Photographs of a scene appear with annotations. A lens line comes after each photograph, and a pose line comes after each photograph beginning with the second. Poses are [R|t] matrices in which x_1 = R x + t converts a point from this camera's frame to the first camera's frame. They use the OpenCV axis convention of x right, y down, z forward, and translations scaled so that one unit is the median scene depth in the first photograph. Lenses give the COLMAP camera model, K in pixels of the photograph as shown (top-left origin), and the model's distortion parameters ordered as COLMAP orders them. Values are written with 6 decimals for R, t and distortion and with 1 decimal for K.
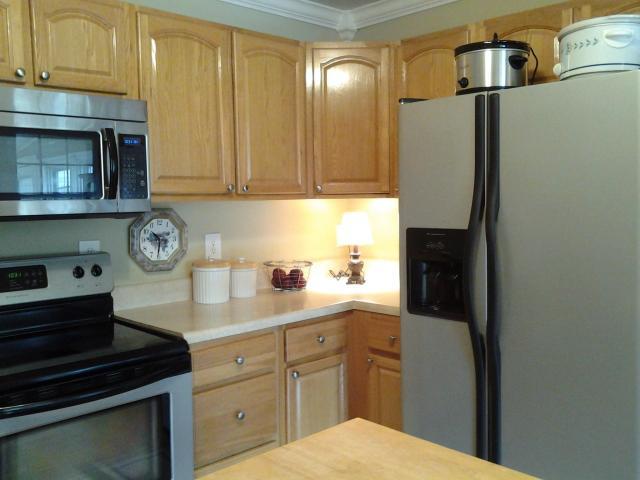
lens RADIAL K [[620.4, 0, 320.7], [0, 620.4, 228.9], [0, 0, 1]] dist [0.089860, -0.268427]
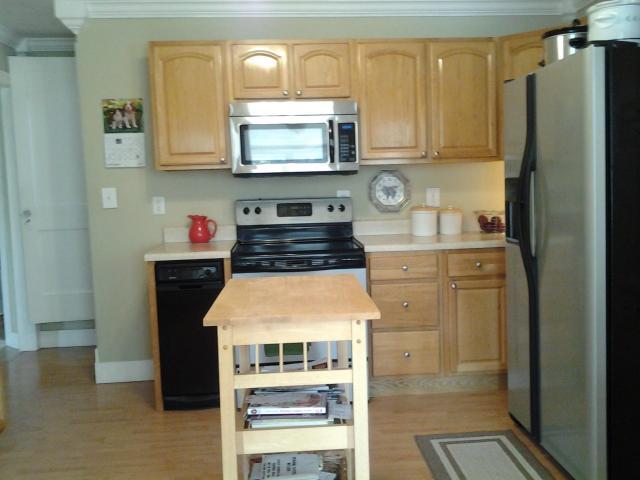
lens RADIAL K [[620.4, 0, 320.7], [0, 620.4, 228.9], [0, 0, 1]] dist [0.089860, -0.268427]
pose [[0.755933, 0.042749, -0.653251, 0.636128], [-0.018421, 0.998860, 0.044049, 0.049360], [0.654389, -0.021265, 0.755859, -0.246641]]
